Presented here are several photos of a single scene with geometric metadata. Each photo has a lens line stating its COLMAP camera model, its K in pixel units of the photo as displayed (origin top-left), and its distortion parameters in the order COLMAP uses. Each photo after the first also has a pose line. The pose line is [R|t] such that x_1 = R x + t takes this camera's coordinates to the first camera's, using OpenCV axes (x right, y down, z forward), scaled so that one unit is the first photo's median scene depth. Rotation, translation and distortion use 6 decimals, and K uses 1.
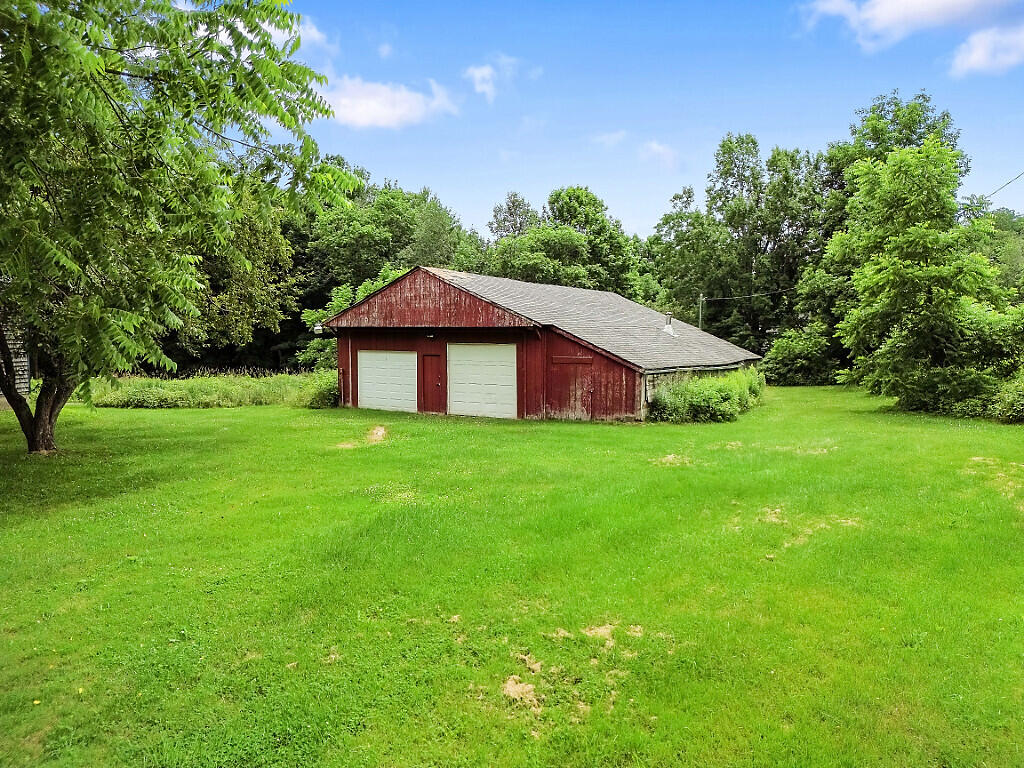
lens RADIAL K [[715.0, 0, 512.0], [0, 715.0, 384.0], [0, 0, 1]] dist [0.092748, -0.097498]
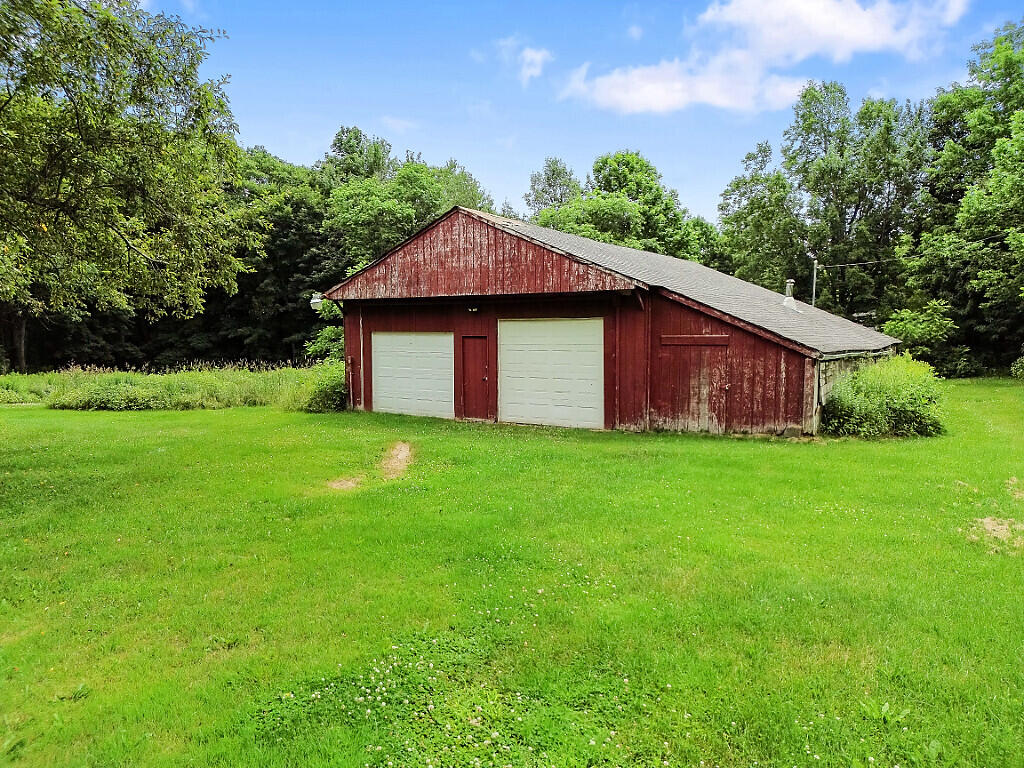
lens RADIAL K [[715.0, 0, 512.0], [0, 715.0, 384.0], [0, 0, 1]] dist [0.092748, -0.097498]
pose [[0.999501, -0.003932, -0.031344, -0.050328], [0.004160, 0.999965, 0.007239, 0.000689], [0.031315, -0.007366, 0.999482, 0.277949]]
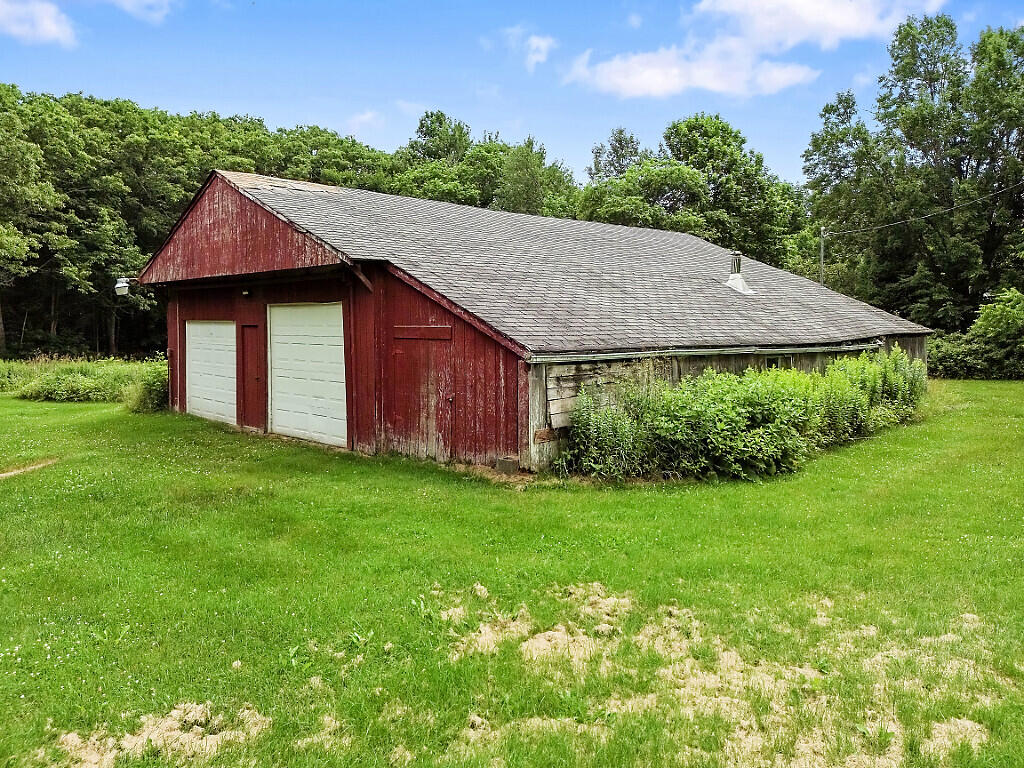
lens RADIAL K [[744.3, 0, 514.6], [0, 744.3, 319.0], [0, 0, 1]] dist [0.033027, -0.003605]
pose [[0.968031, -0.009362, -0.250657, 0.220883], [-0.006525, 0.998025, -0.062475, -0.009540], [0.250747, 0.062114, 0.966058, 0.437880]]
